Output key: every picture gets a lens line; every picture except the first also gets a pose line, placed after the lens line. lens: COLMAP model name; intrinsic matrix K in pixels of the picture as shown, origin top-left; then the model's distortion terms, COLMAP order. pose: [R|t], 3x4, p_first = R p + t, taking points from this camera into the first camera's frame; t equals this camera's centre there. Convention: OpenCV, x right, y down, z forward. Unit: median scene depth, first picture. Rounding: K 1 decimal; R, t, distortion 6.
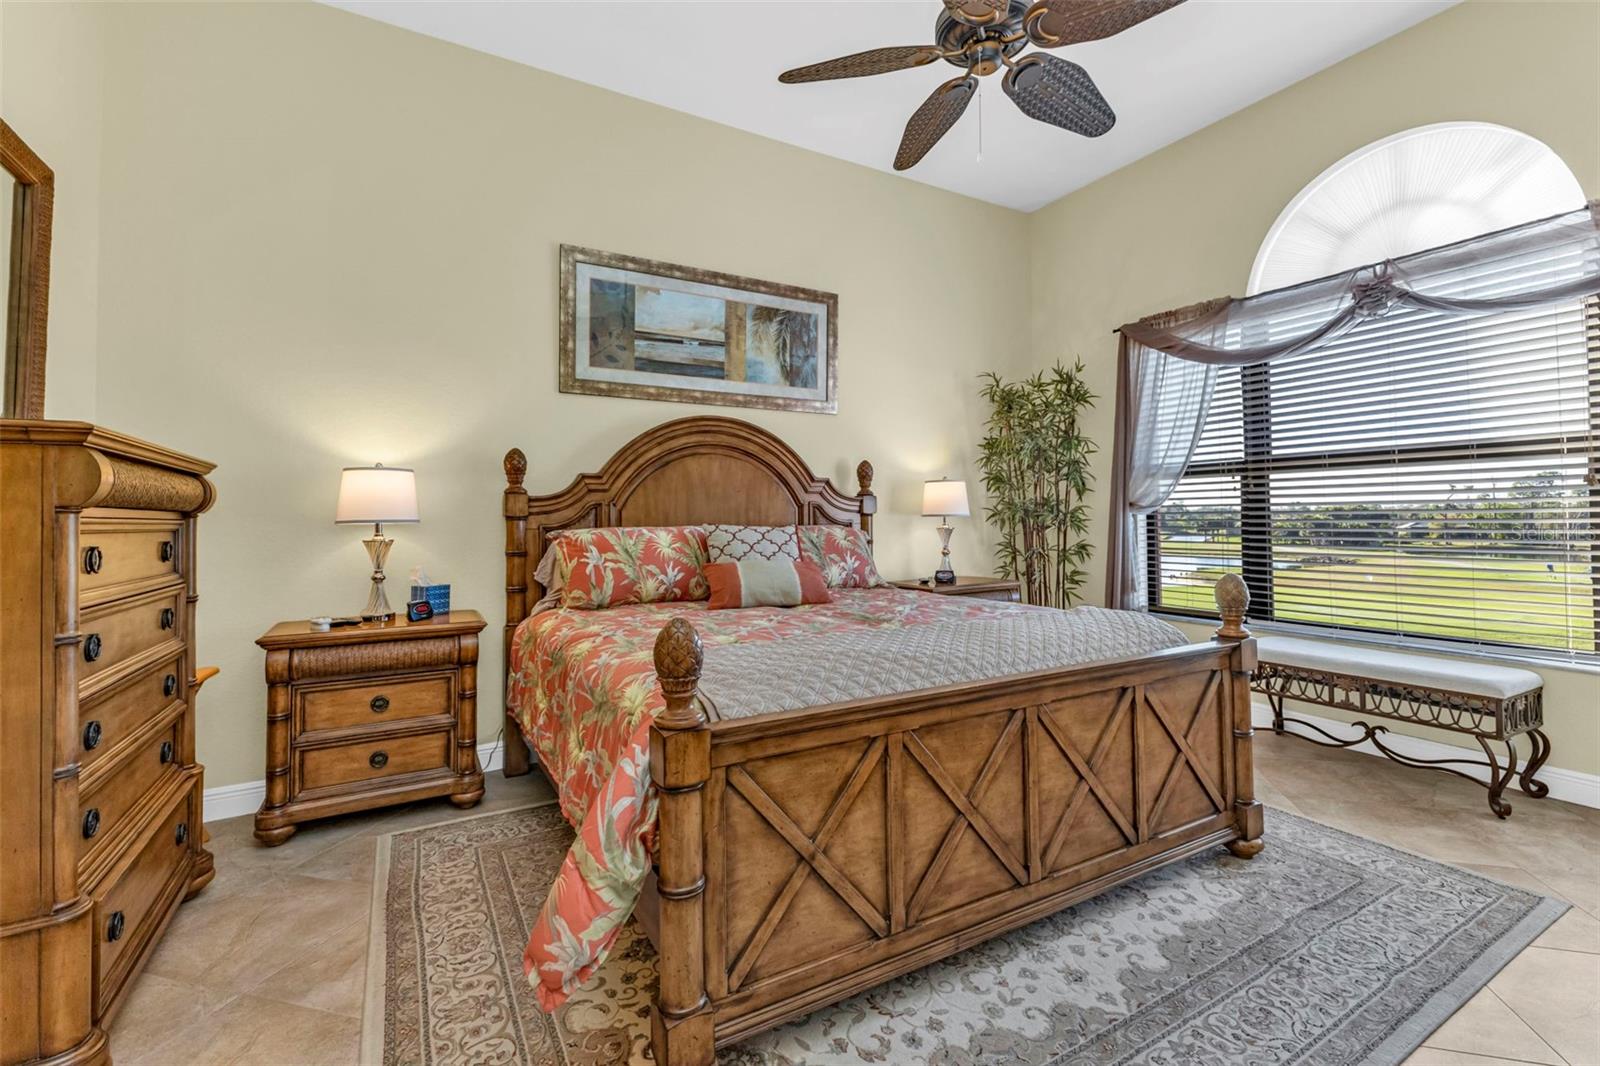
lens RADIAL K [[700.5, 0, 800.7], [0, 700.5, 501.2], [0, 0, 1]] dist [0.002517, 0.000217]
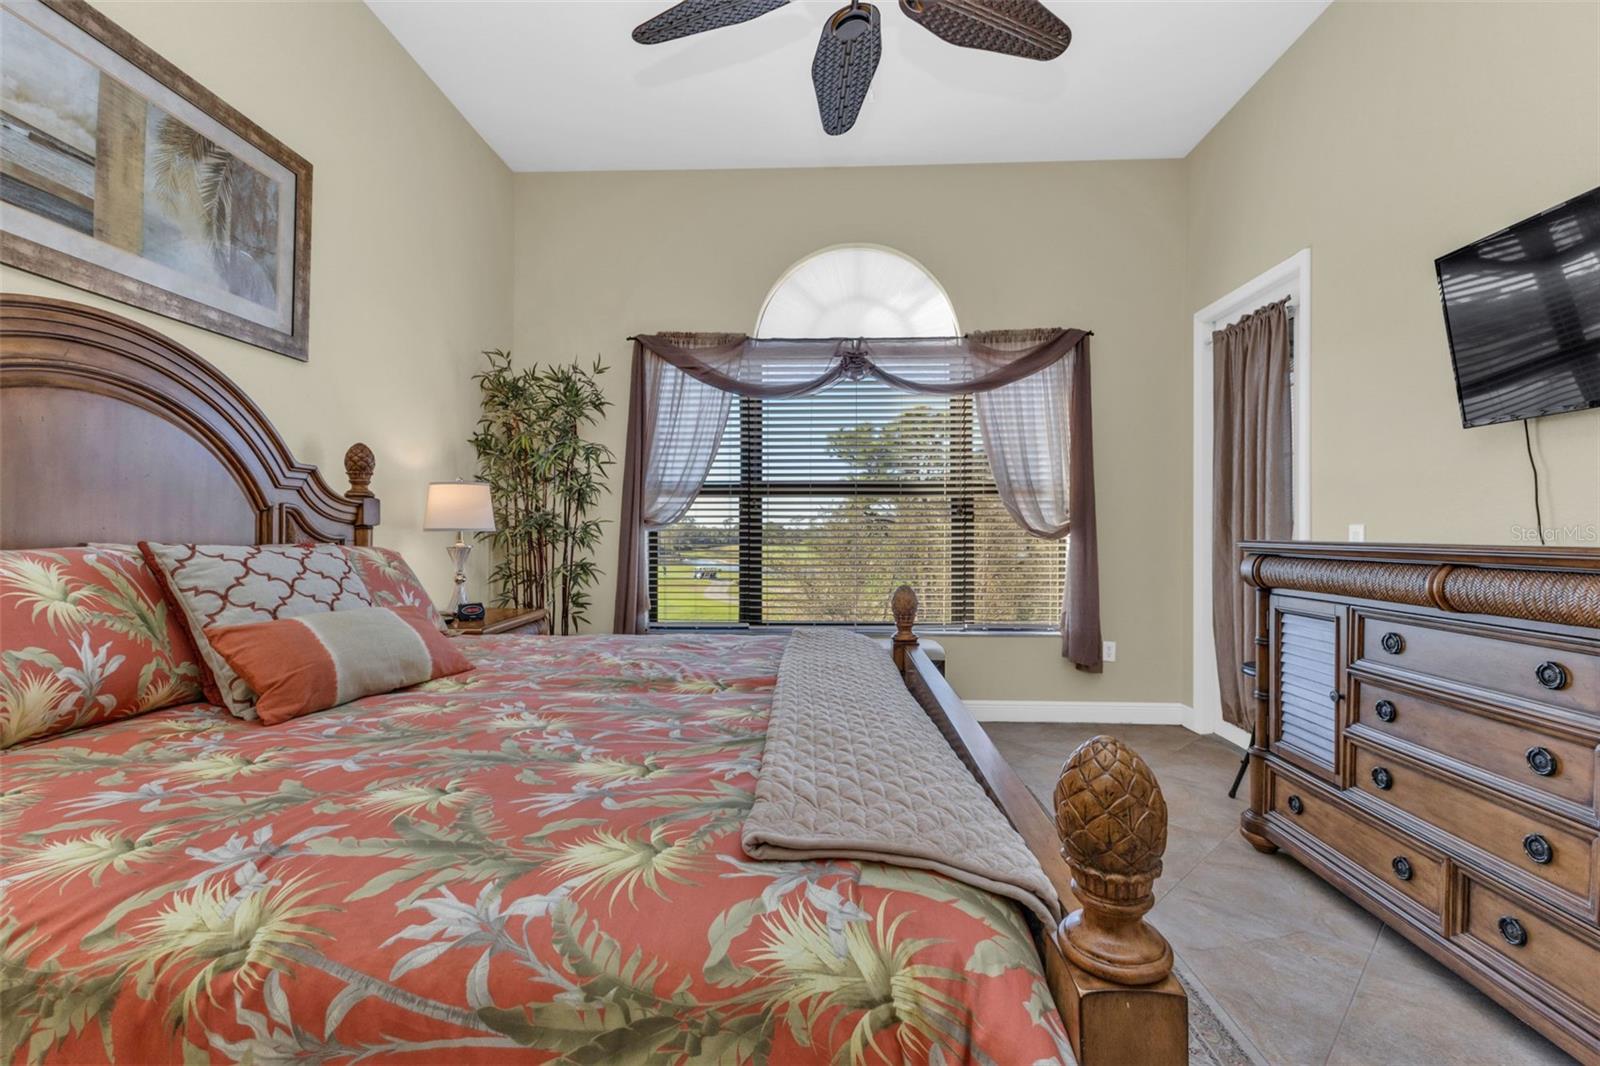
lens RADIAL K [[687.5, 0, 808.3], [0, 687.5, 530.1], [0, 0, 1]] dist [0.009444, -0.003781]
pose [[0.525336, 0.011687, 0.850814, -0.253006], [-0.025715, 0.999667, 0.002146, 0.010861], [-0.850506, -0.023006, 0.525462, 0.343181]]
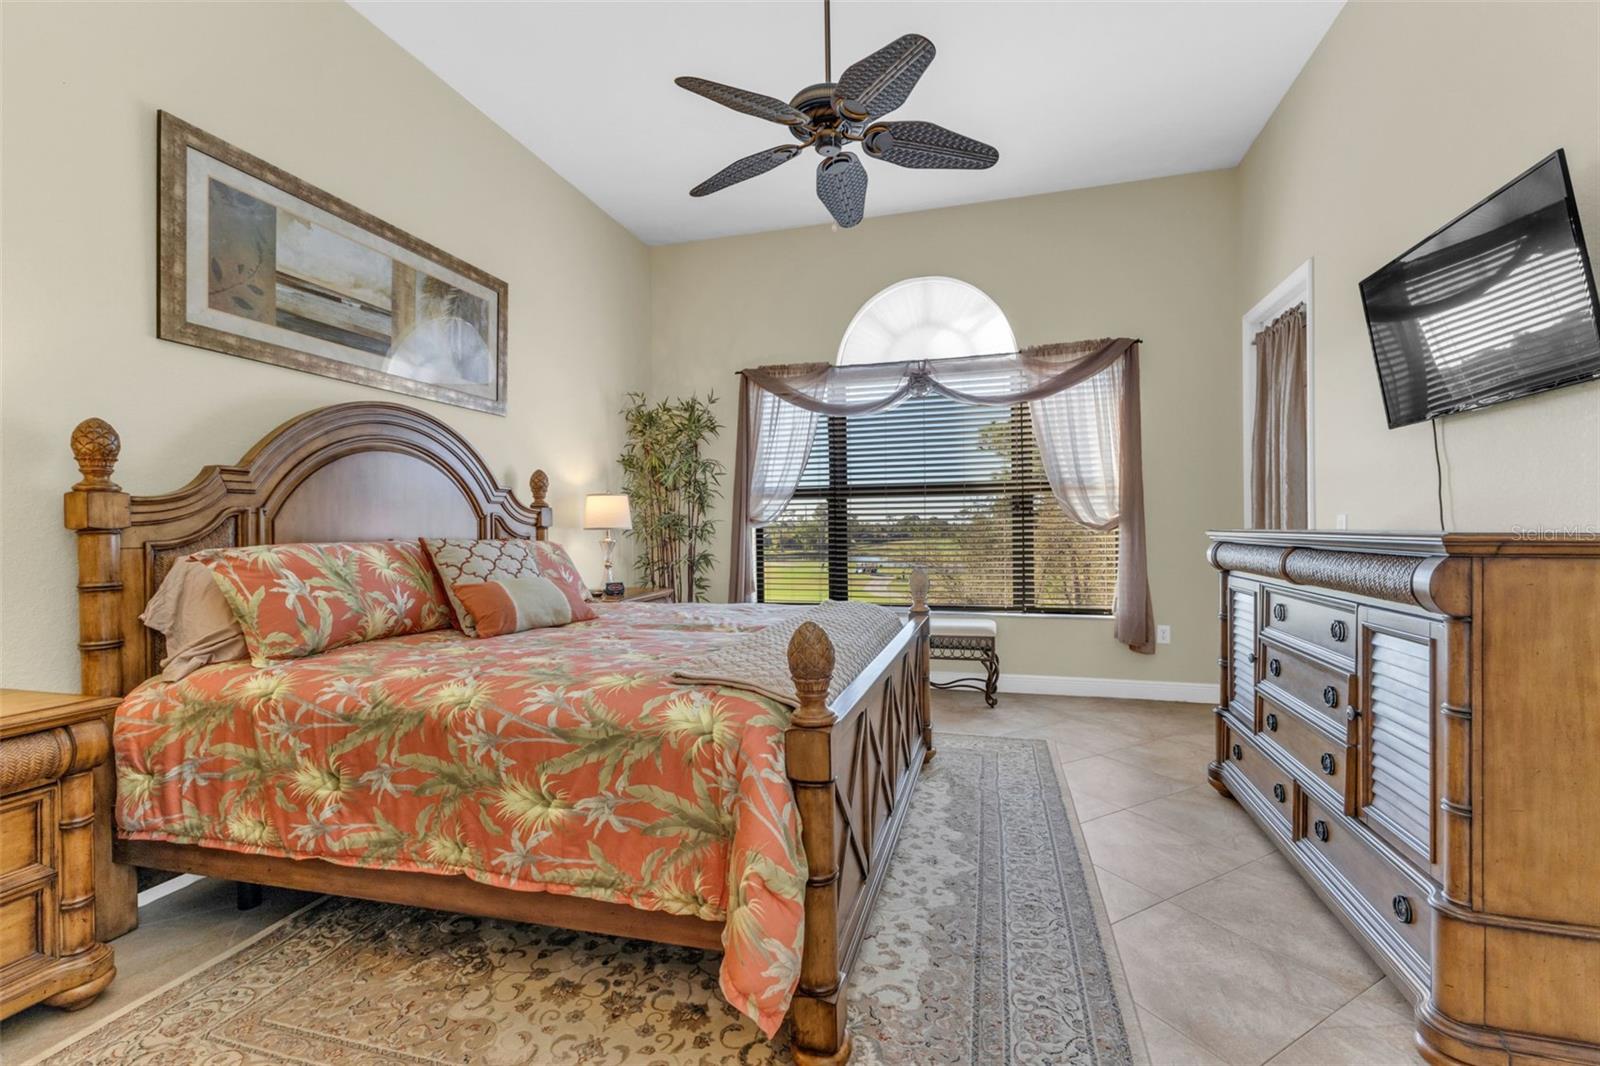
lens RADIAL K [[687.5, 0, 808.3], [0, 687.5, 530.1], [0, 0, 1]] dist [0.009444, -0.003781]
pose [[0.709707, -0.000749, 0.704496, -0.329890], [-0.011539, 0.999853, 0.012688, 0.007036], [-0.704402, -0.017134, 0.709594, 0.102257]]
